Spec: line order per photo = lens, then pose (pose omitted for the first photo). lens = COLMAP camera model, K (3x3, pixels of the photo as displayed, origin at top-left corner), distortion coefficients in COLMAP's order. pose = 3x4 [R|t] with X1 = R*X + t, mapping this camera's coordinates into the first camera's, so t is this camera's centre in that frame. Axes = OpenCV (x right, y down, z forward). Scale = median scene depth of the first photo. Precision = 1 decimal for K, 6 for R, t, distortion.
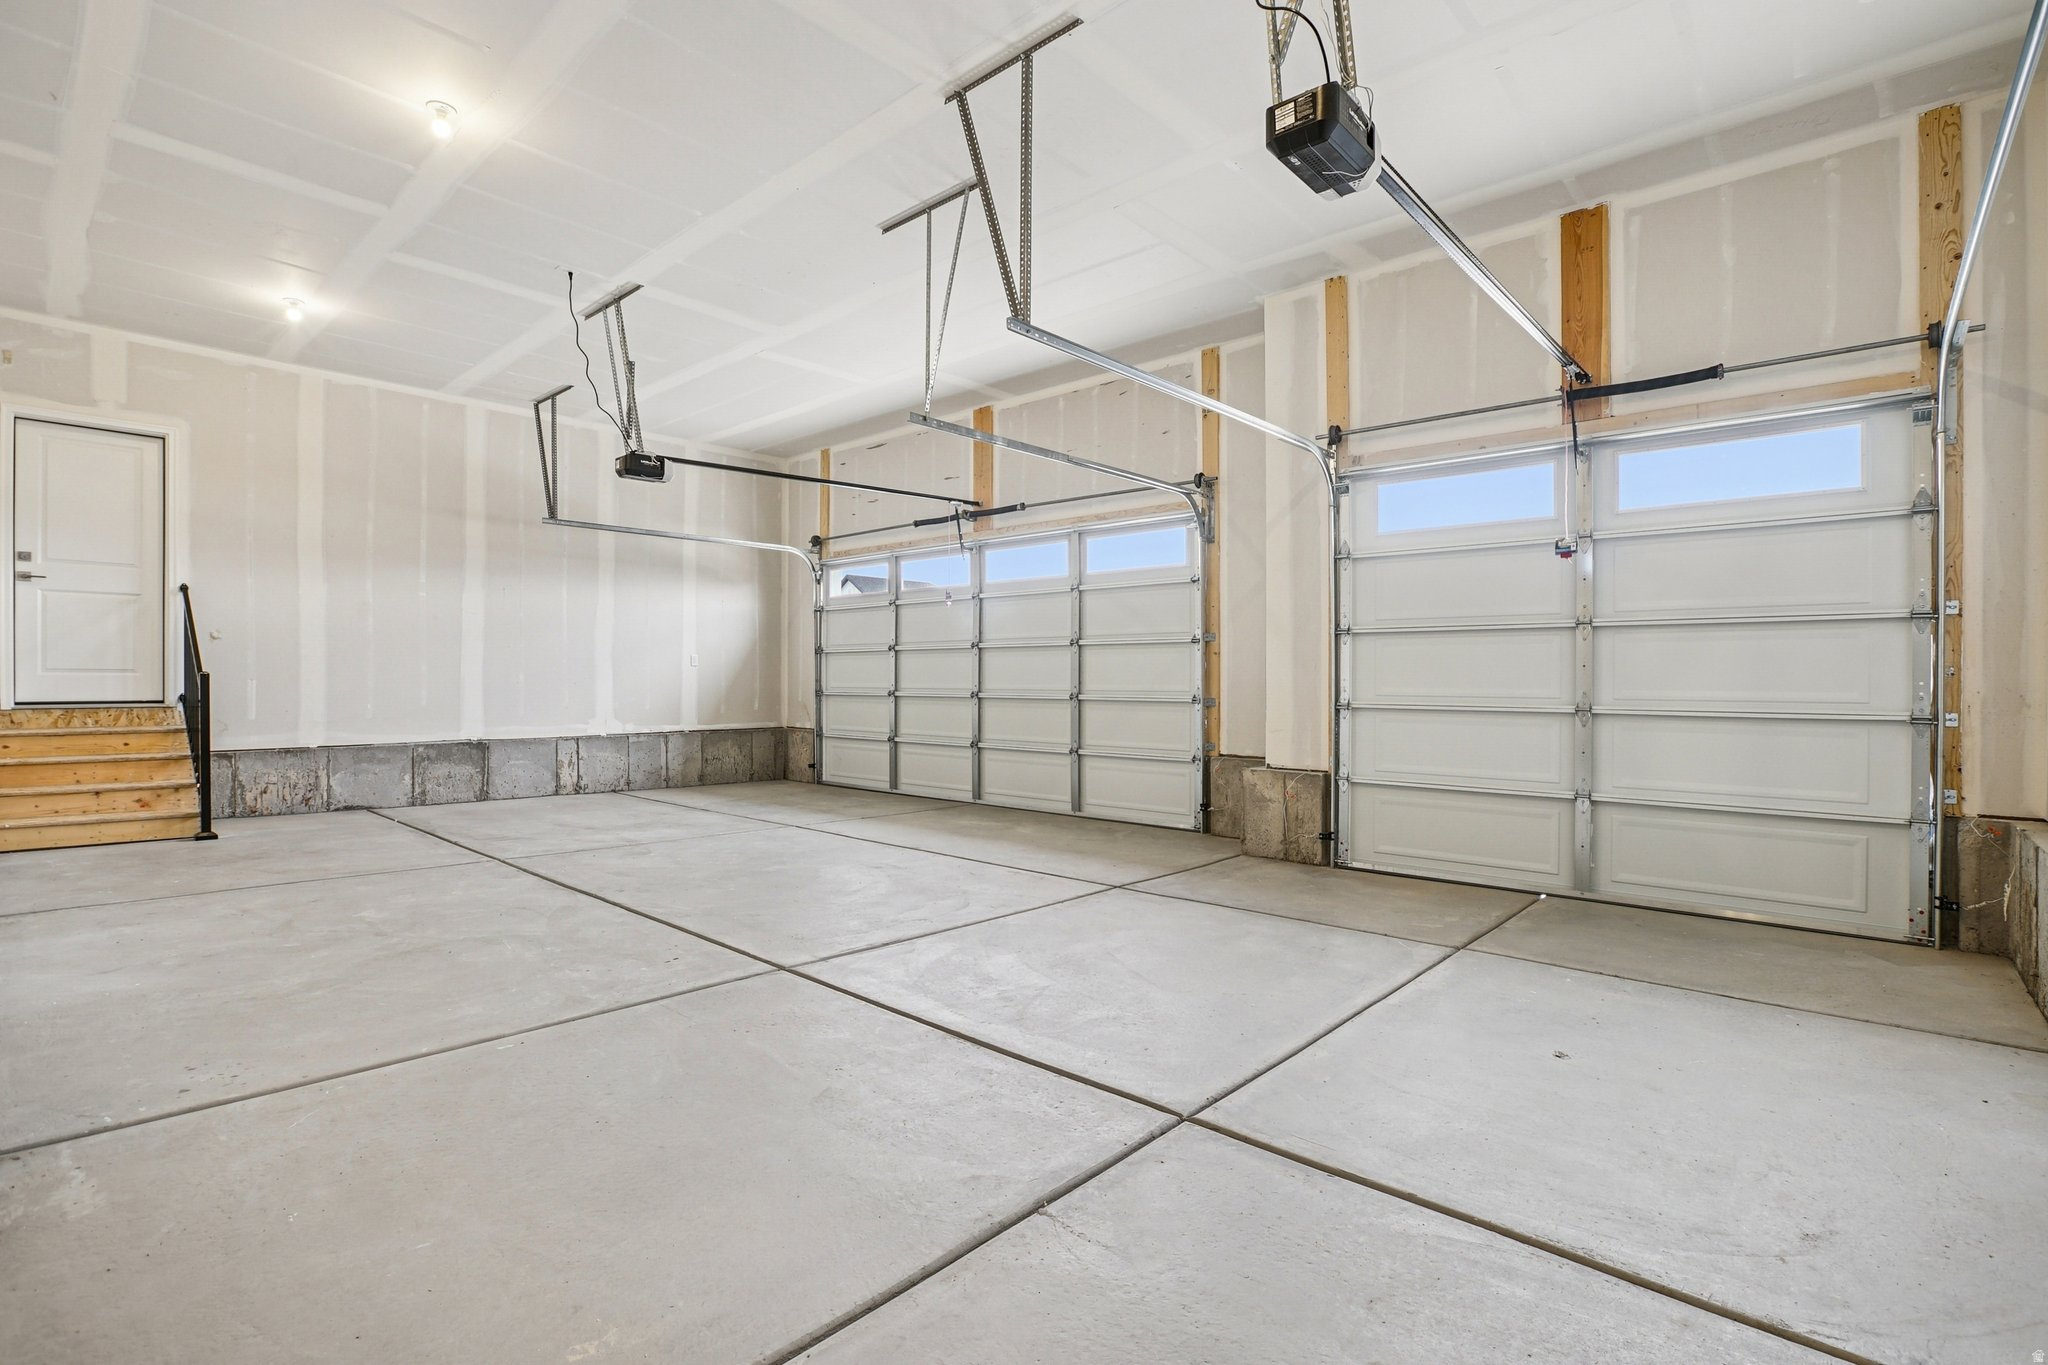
lens RADIAL K [[945.2, 0, 1042.1], [0, 945.2, 682.4], [0, 0, 1]] dist [-0.045473, 0.010680]
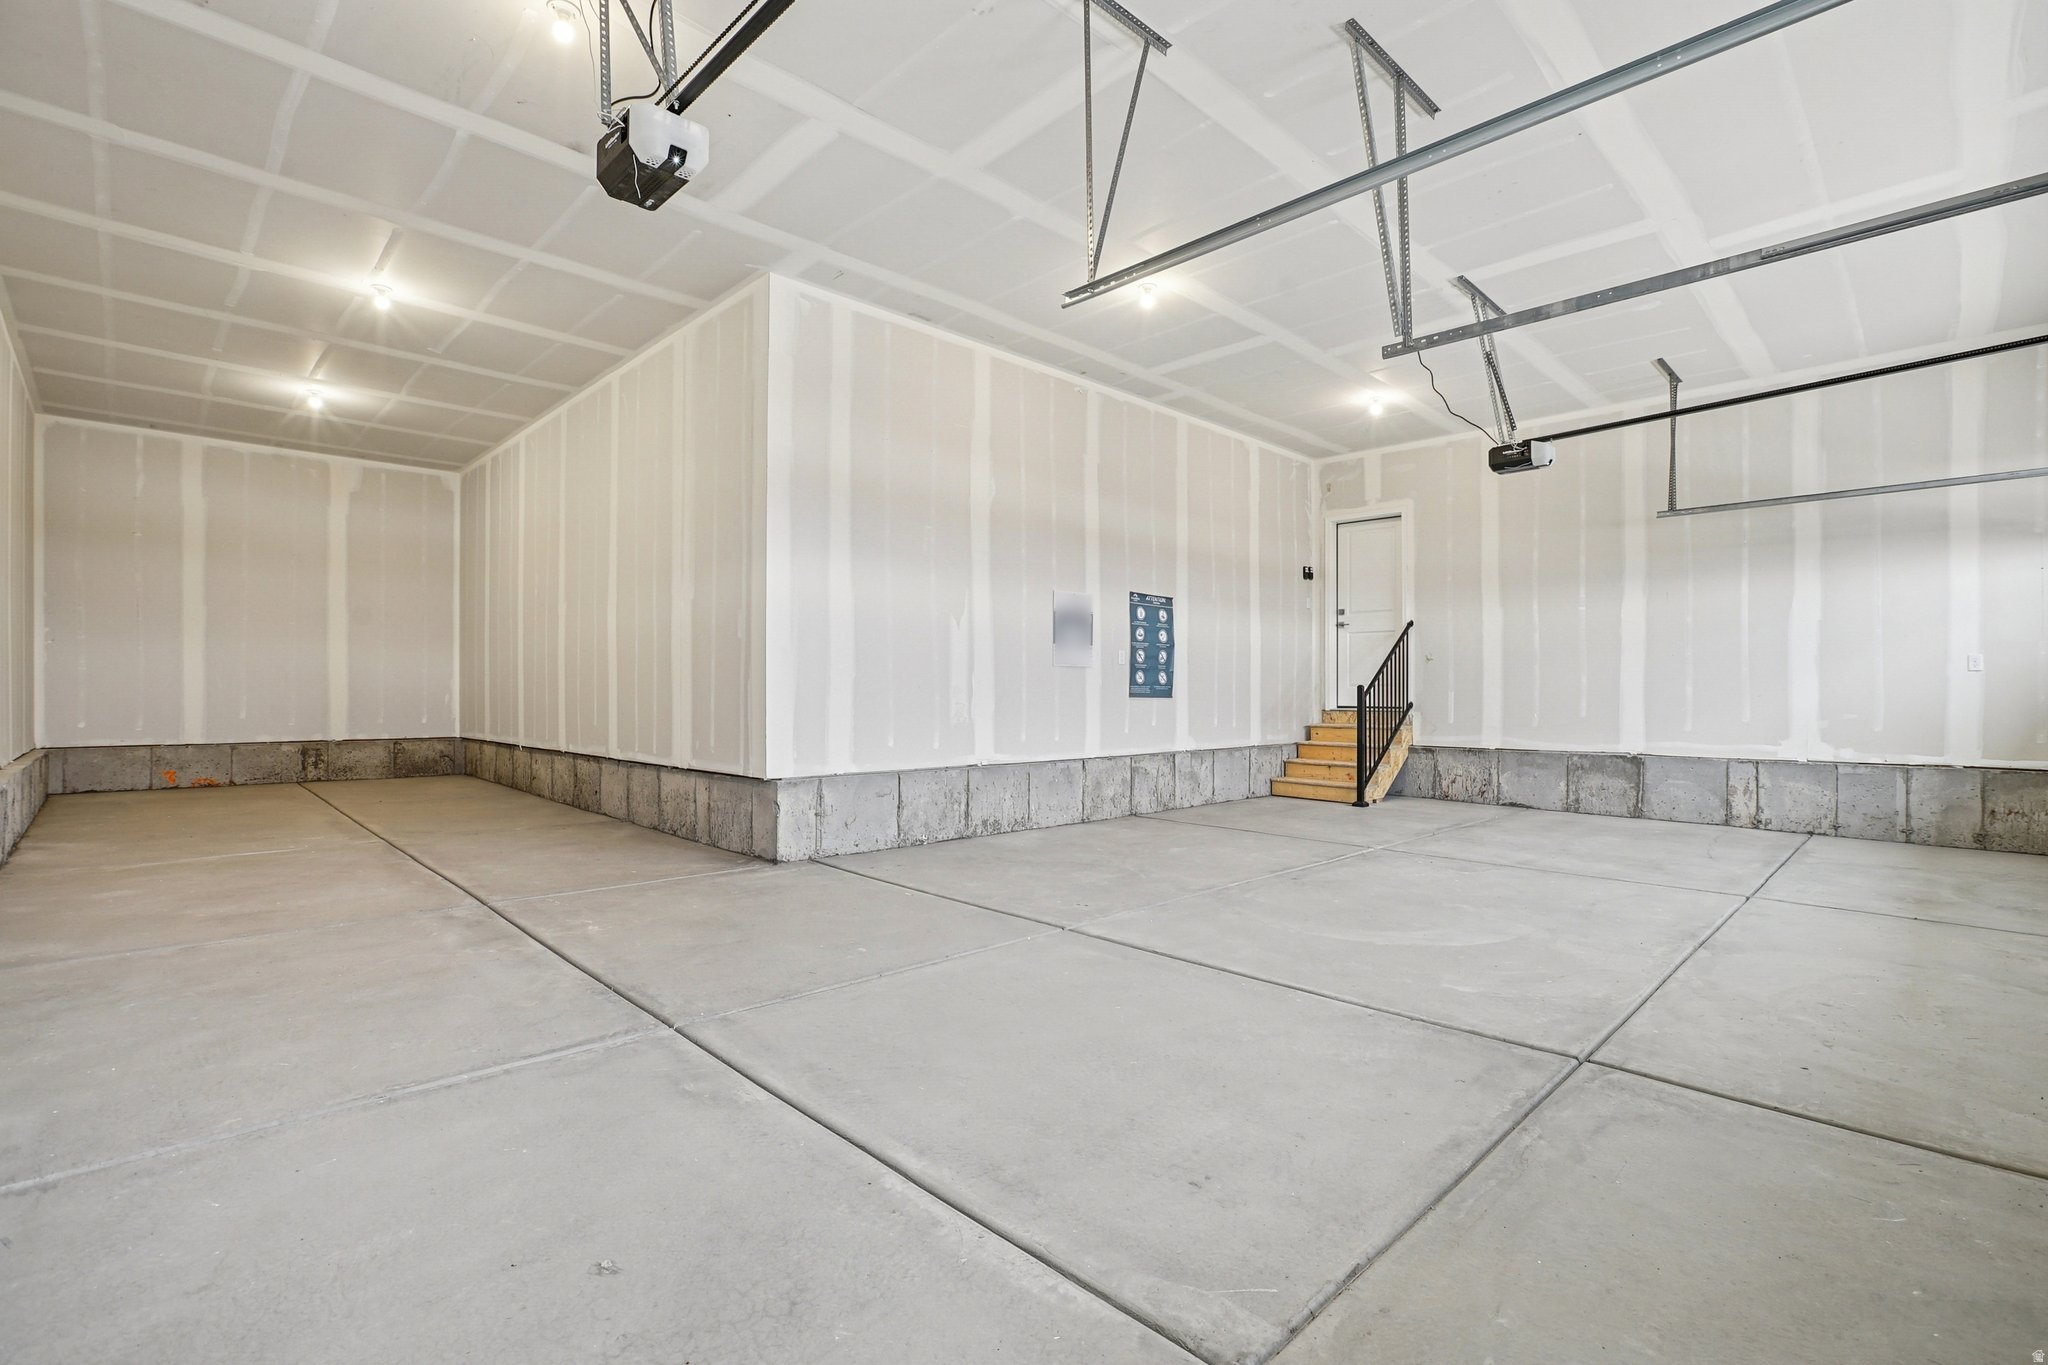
lens RADIAL K [[945.2, 0, 1039.5], [0, 945.2, 693.1], [0, 0, 1]] dist [-0.045473, 0.010680]
pose [[-0.065437, -0.003261, -0.997851, 0.399561], [-0.006512, 0.999975, -0.002840, 0.005690], [0.997835, 0.006312, -0.065456, 0.457409]]
